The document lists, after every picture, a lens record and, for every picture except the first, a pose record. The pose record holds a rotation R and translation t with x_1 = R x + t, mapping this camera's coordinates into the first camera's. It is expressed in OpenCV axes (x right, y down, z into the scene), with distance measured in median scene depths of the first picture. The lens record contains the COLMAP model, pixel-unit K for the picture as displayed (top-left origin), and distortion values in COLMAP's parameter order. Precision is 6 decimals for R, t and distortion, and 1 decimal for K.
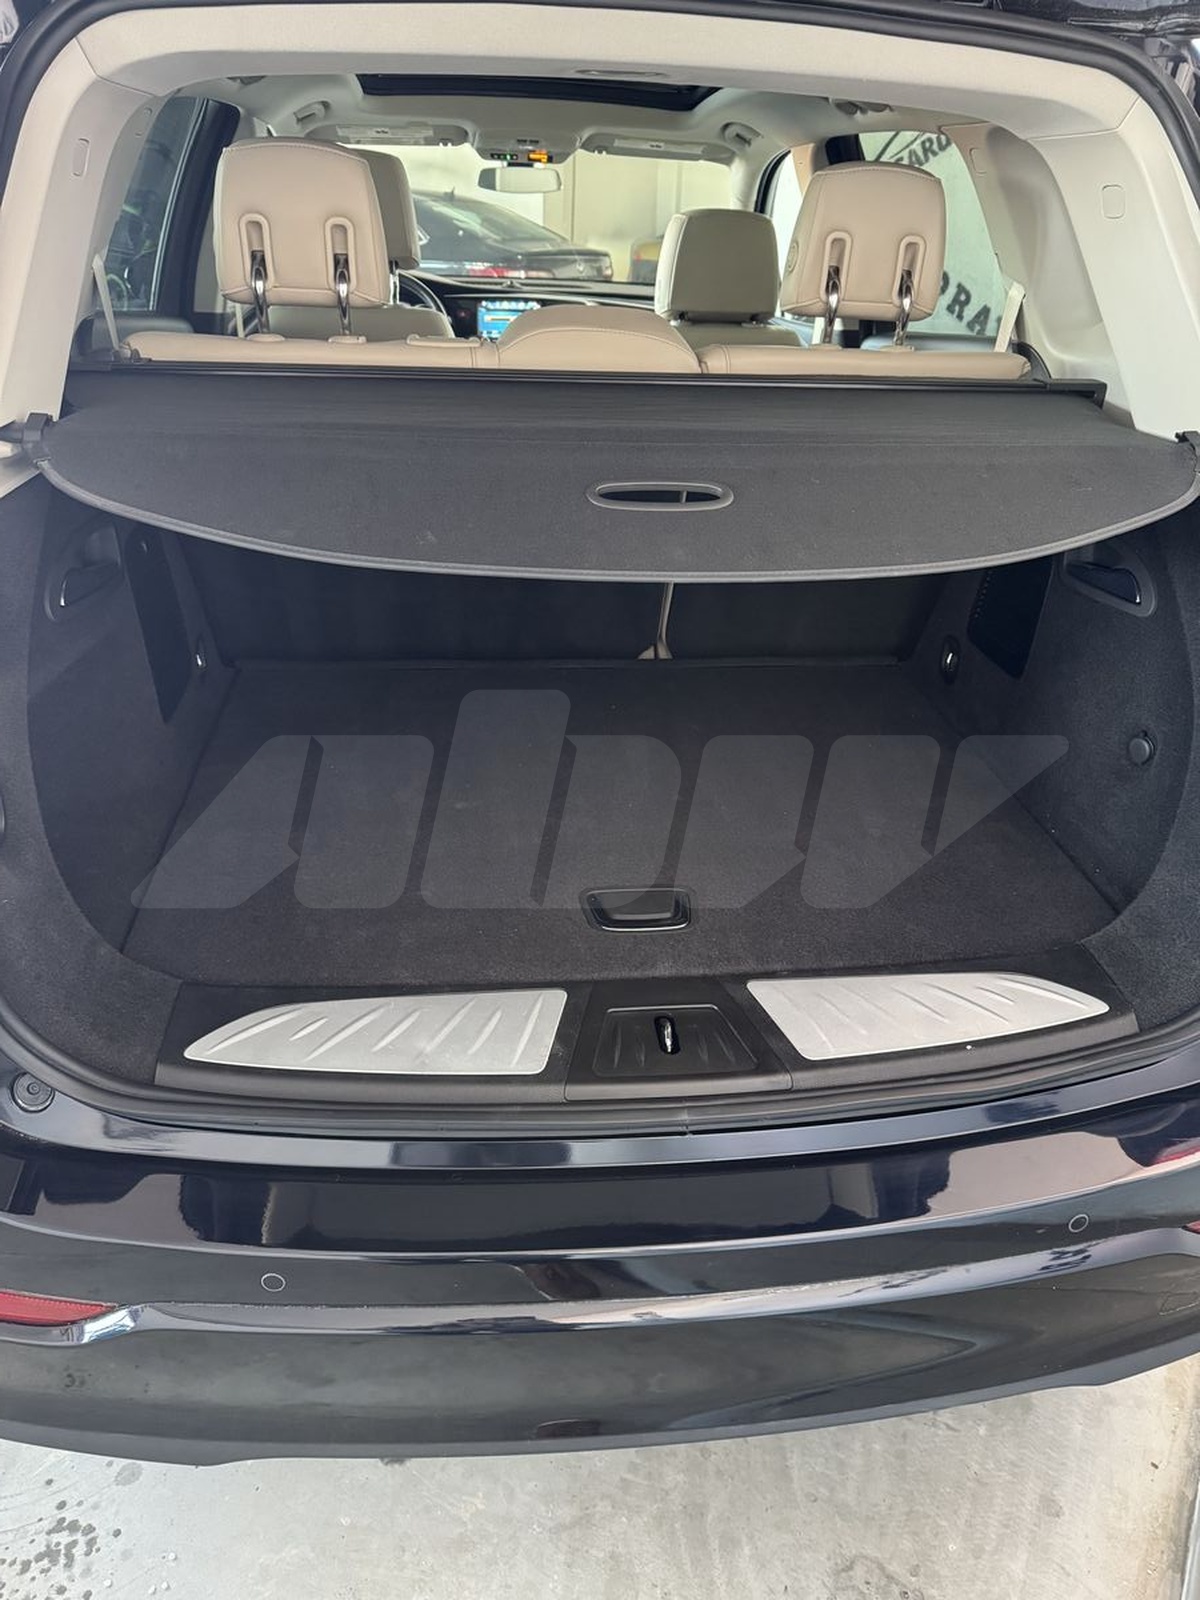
lens RADIAL K [[1133.3, 0, 603.0], [0, 1133.3, 808.8], [0, 0, 1]] dist [0.009208, -0.010369]
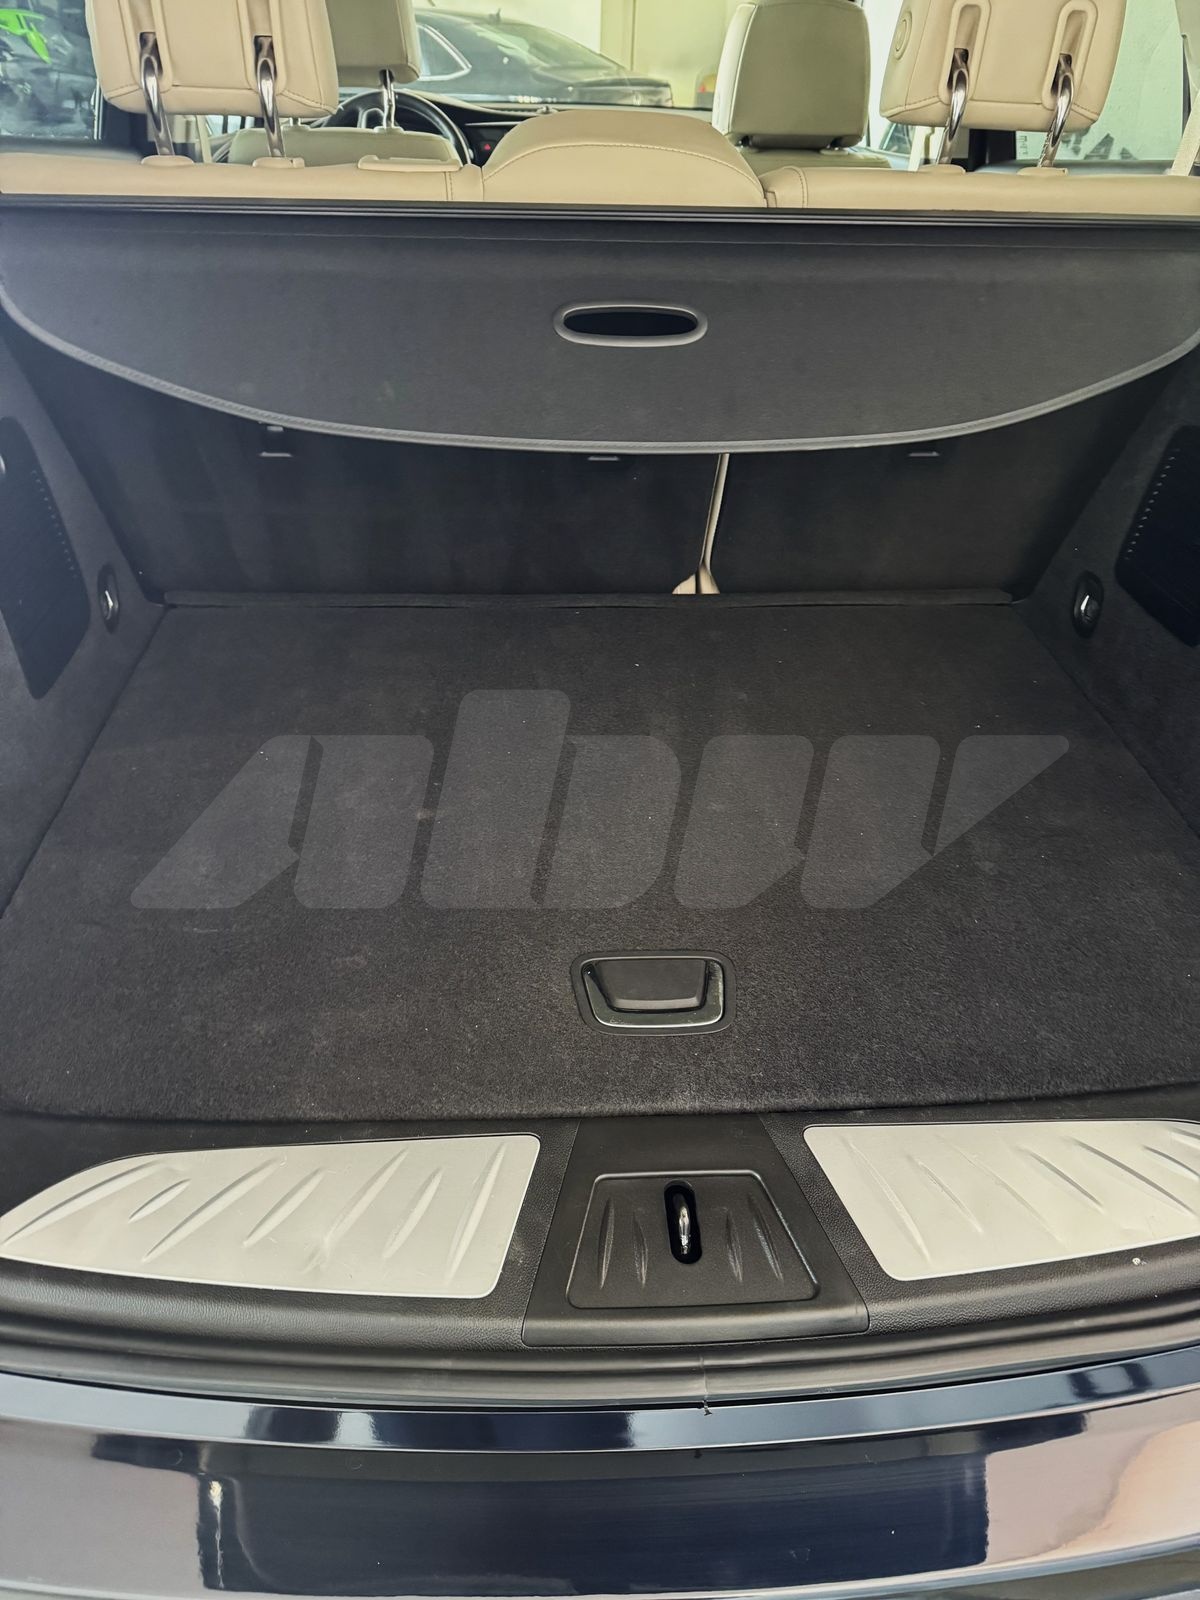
lens RADIAL K [[1133.3, 0, 593.9], [0, 1133.3, 792.4], [0, 0, 1]] dist [0.009208, -0.010369]
pose [[0.998360, 0.021455, -0.053081, 0.023826], [-0.016204, 0.995110, 0.097435, -0.084915], [0.054912, -0.096415, 0.993825, 0.244939]]
